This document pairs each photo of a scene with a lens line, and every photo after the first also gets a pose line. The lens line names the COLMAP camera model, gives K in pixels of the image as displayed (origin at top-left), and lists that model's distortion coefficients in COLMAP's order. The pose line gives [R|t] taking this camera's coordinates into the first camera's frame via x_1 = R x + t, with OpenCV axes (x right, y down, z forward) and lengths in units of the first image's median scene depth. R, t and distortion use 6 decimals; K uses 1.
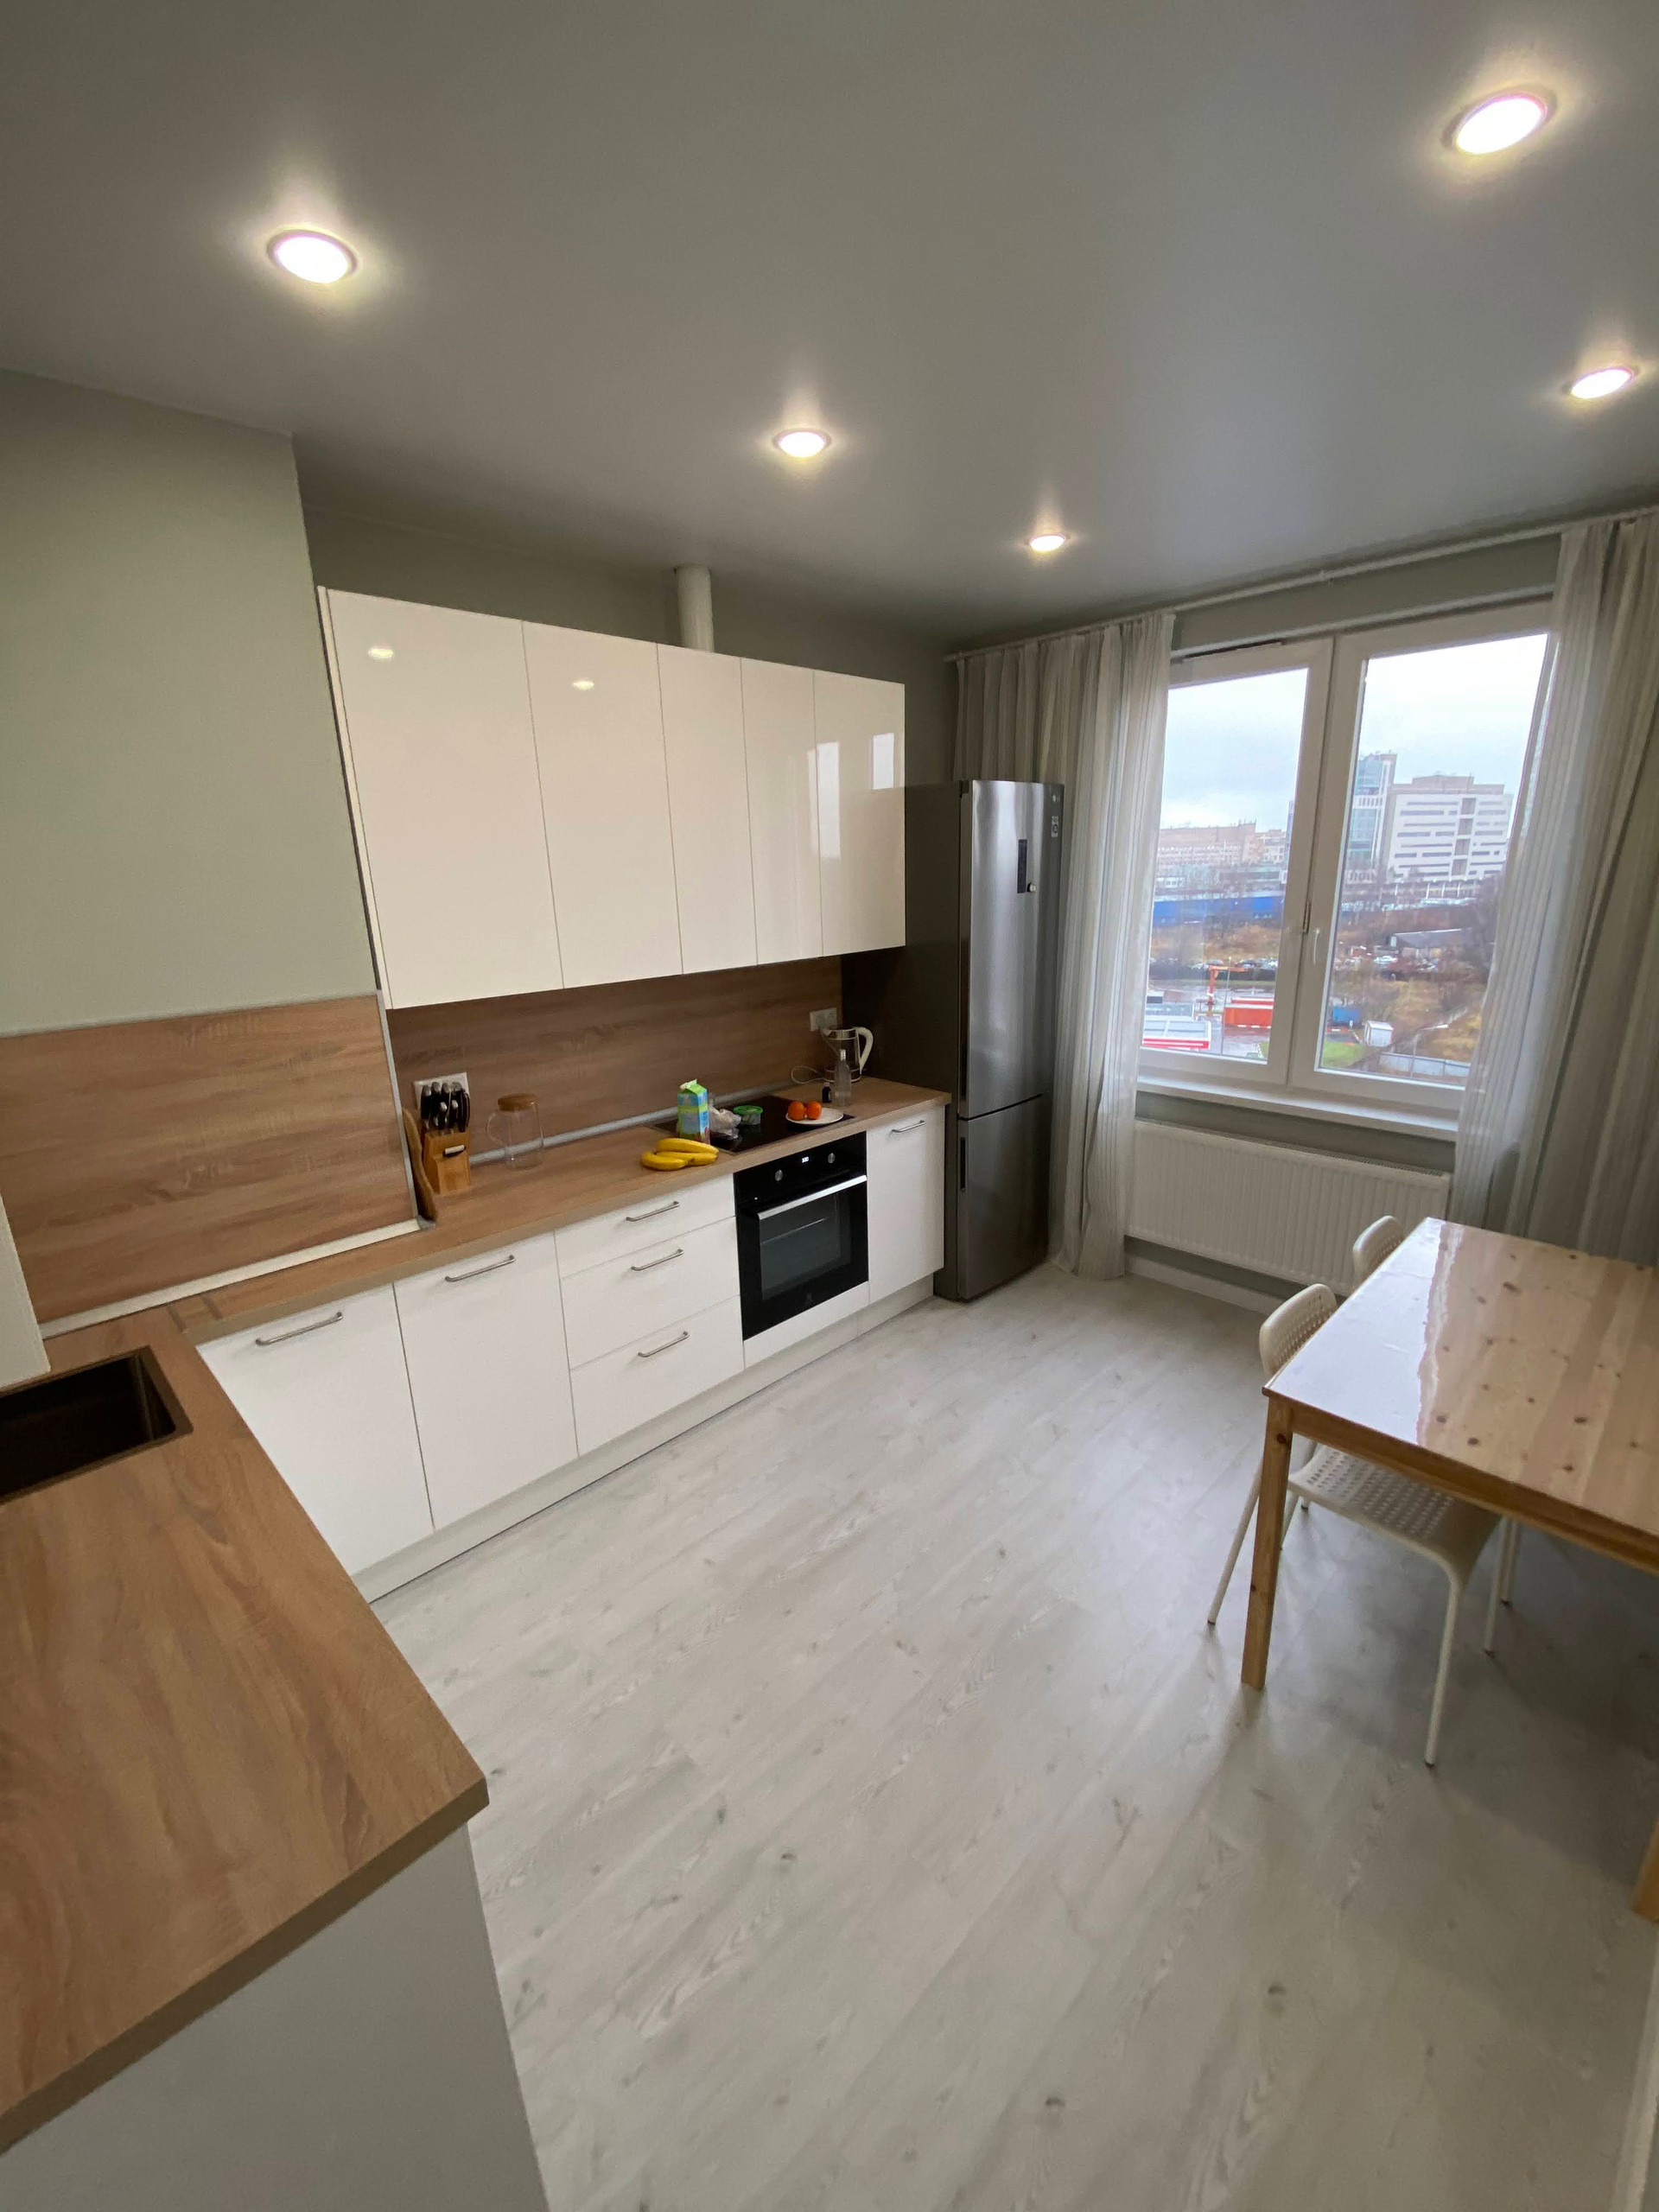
lens RADIAL K [[895.9, 0, 828.8], [0, 895.9, 1101.1], [0, 0, 1]] dist [0.031931, -0.024154]
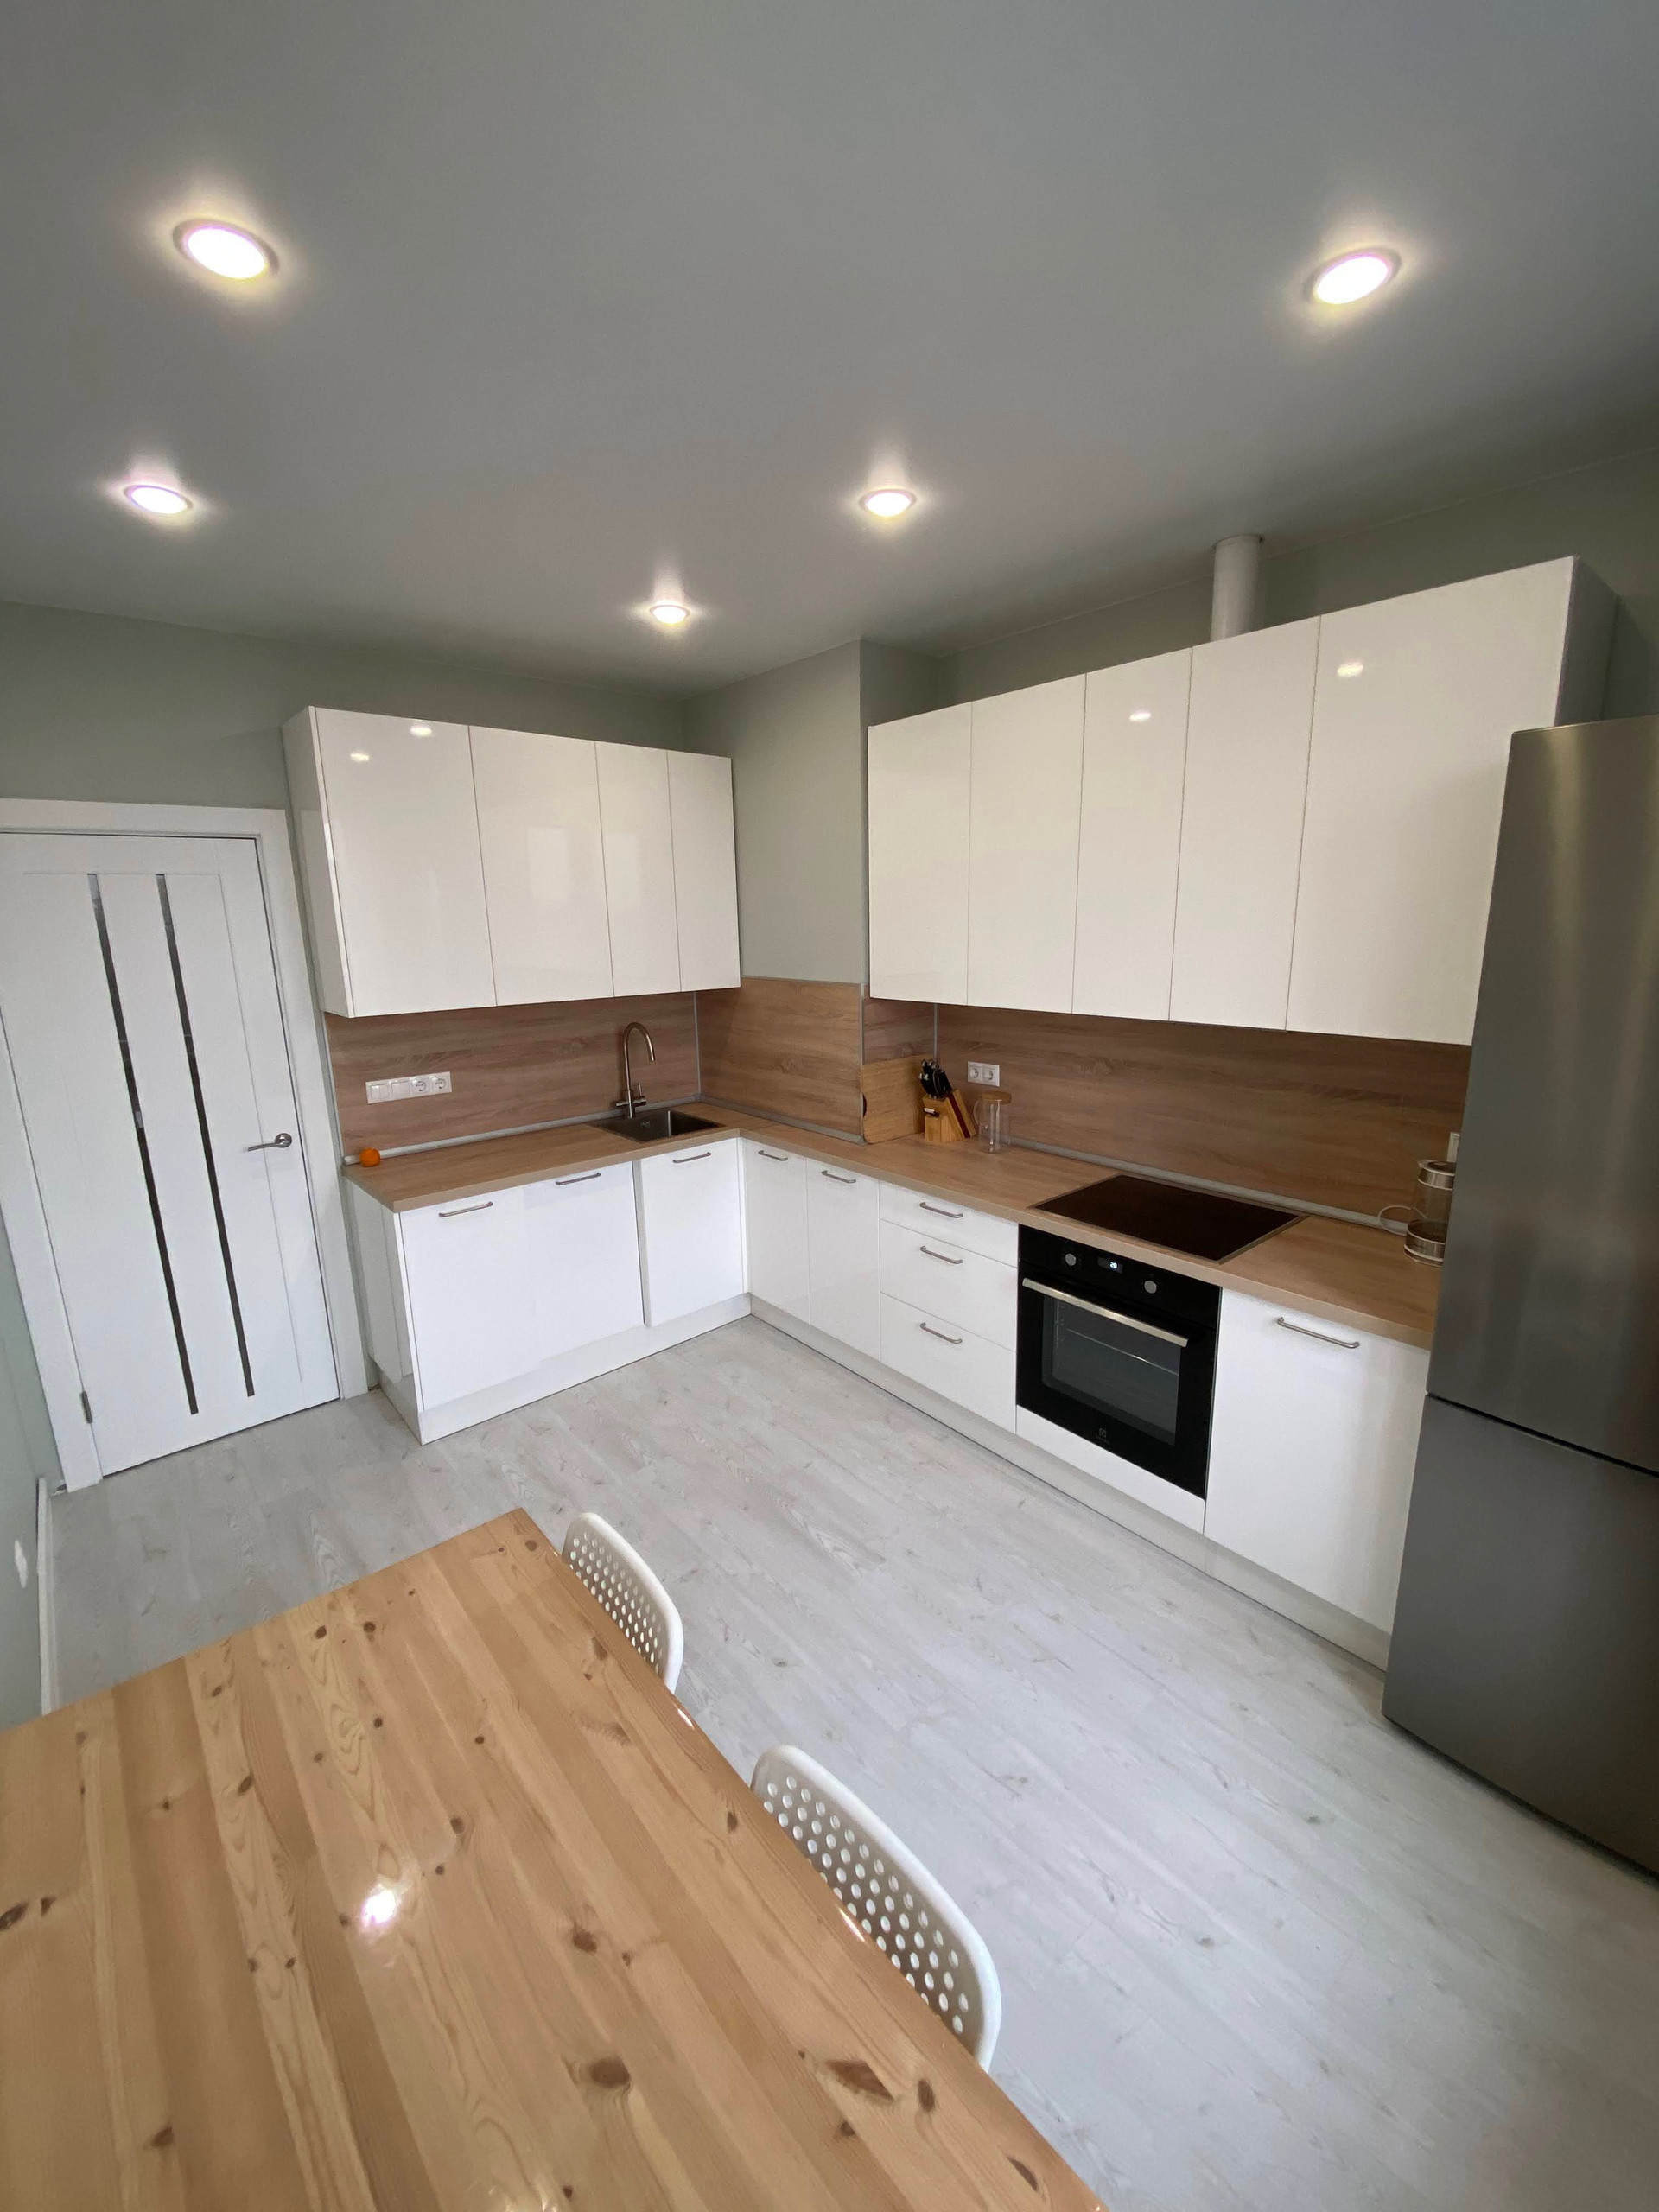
lens RADIAL K [[889.6, 0, 829.0], [0, 889.6, 1098.8], [0, 0, 1]] dist [0.069516, -0.040449]
pose [[-0.065315, 0.240099, -0.968549, 0.966569], [-0.233544, 0.939985, 0.248767, -0.284480], [0.970150, 0.242447, -0.005321, 0.939979]]
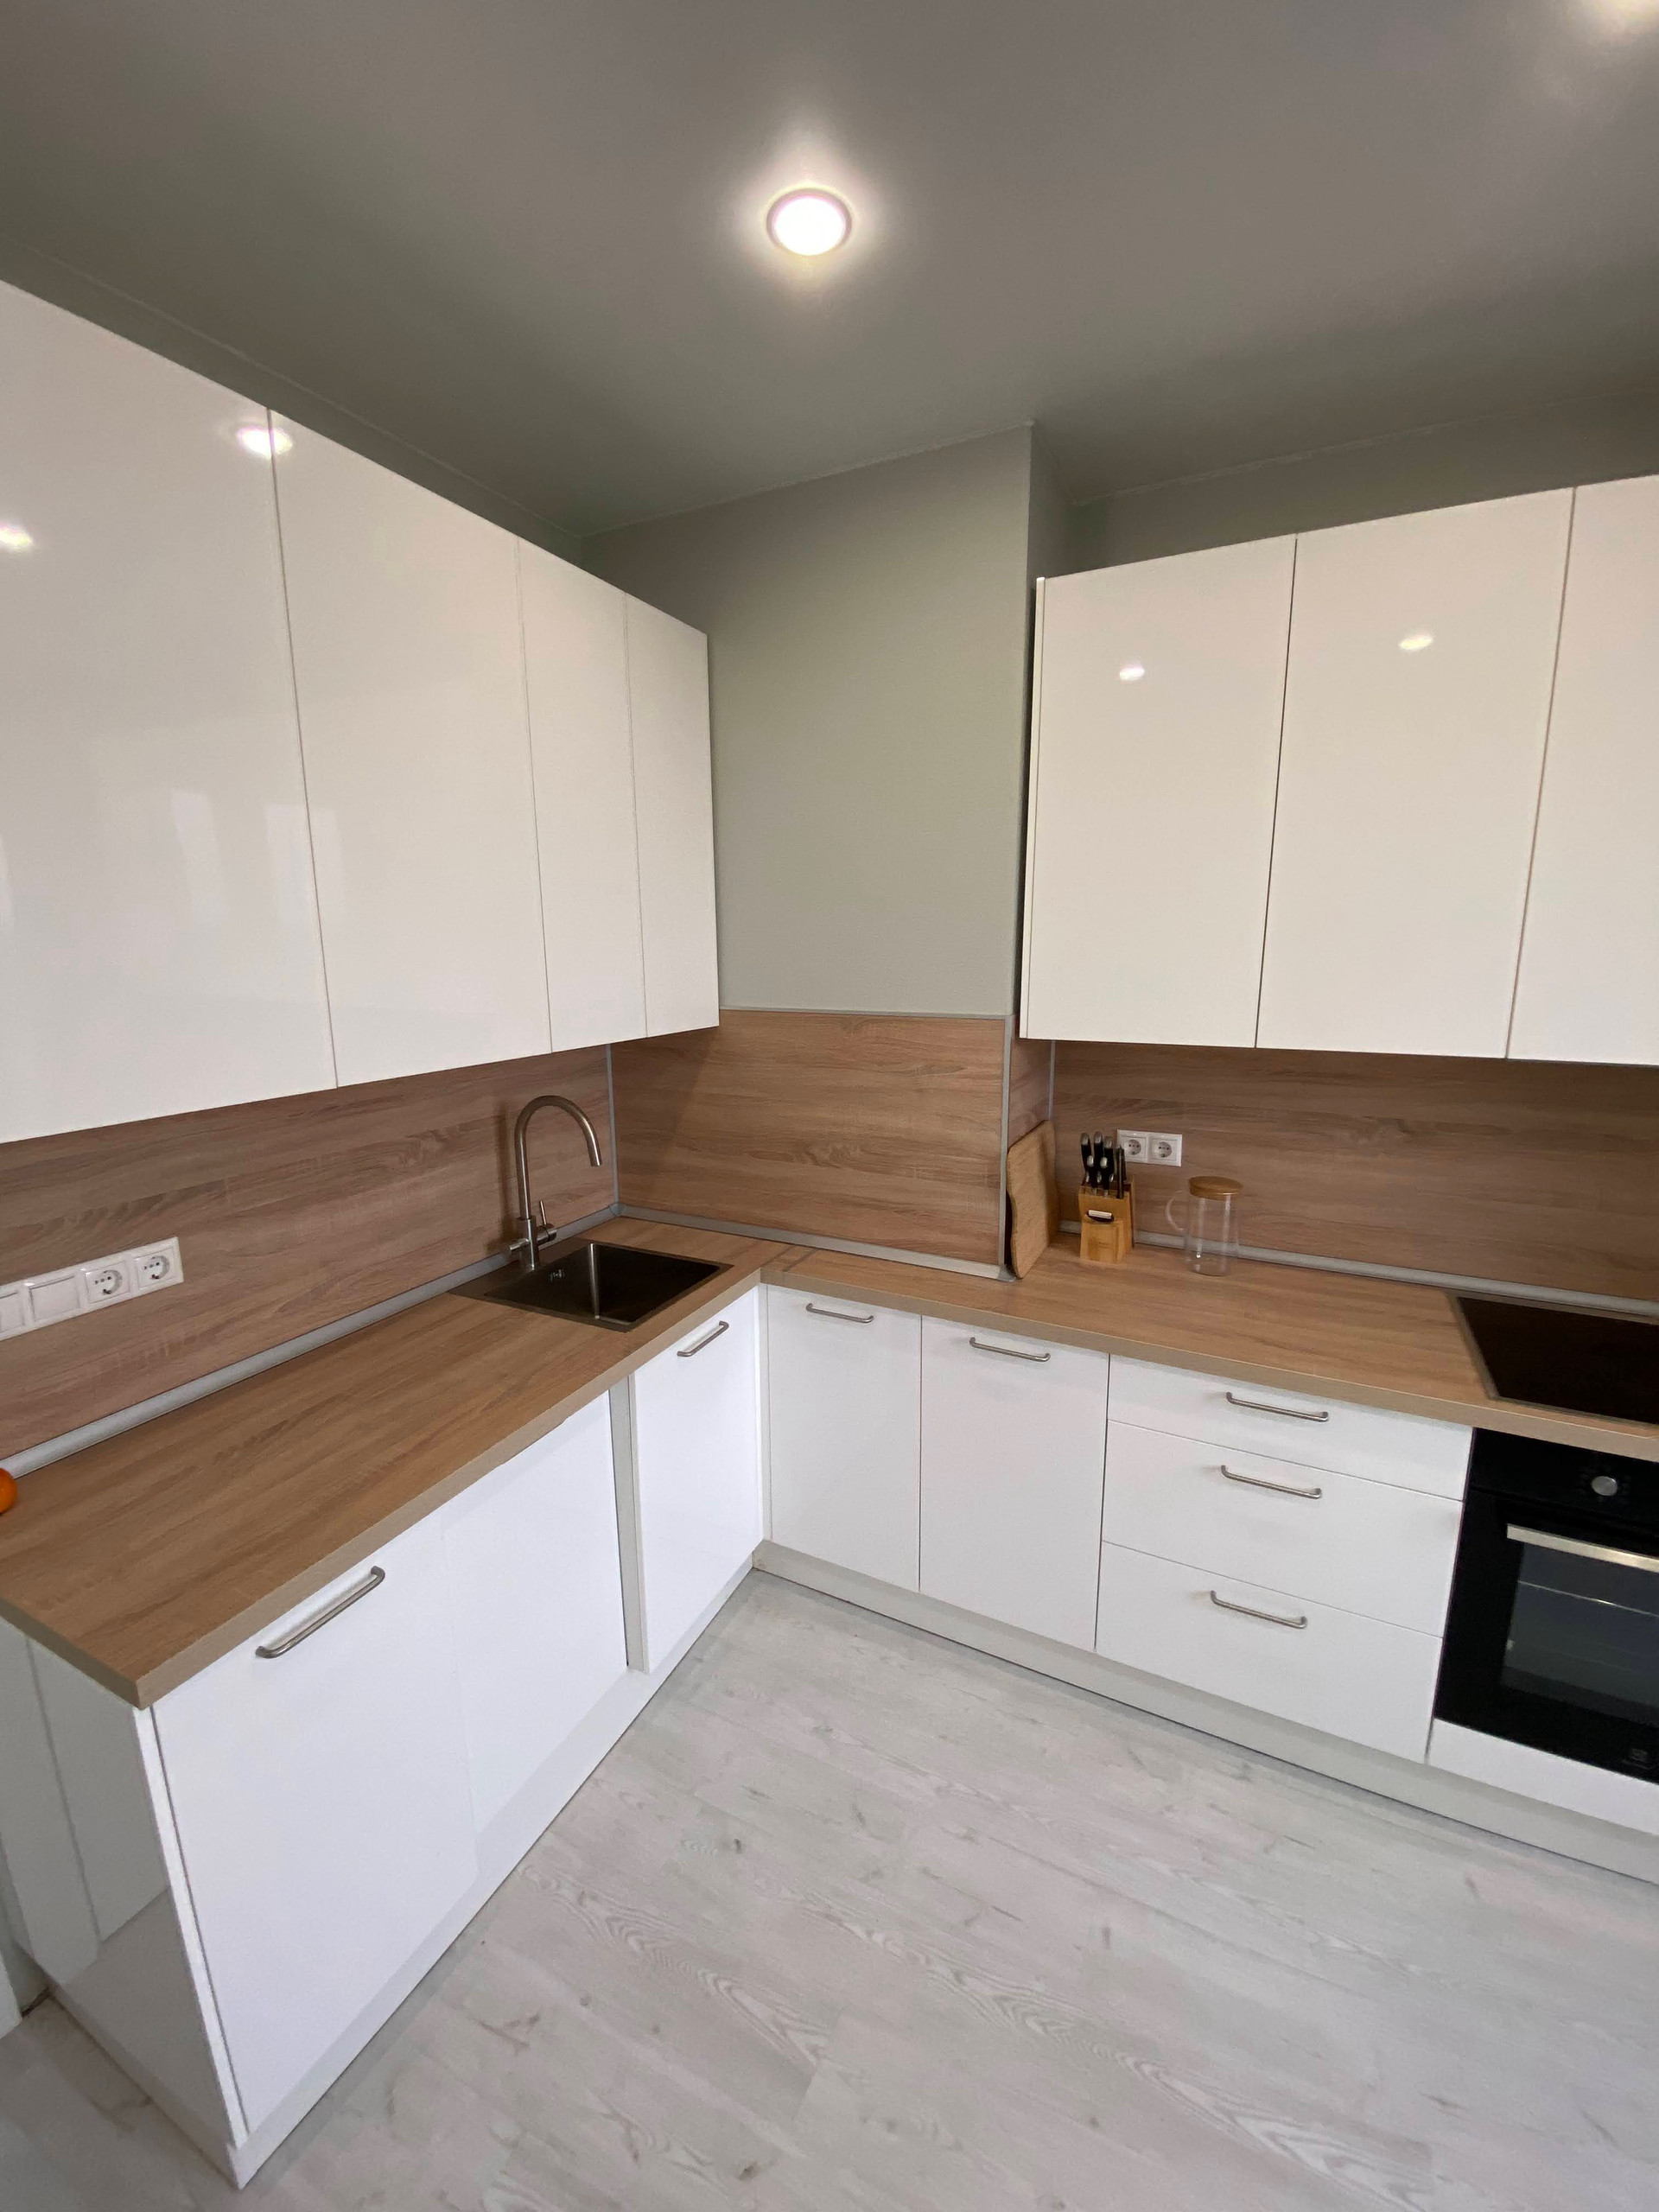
lens RADIAL K [[895.9, 0, 828.8], [0, 895.9, 1101.1], [0, 0, 1]] dist [0.031931, -0.024154]
pose [[0.320231, 0.205000, -0.924893, 0.289321], [-0.244428, 0.961129, 0.128401, -0.104267], [0.915263, 0.184951, 0.357891, 0.487440]]
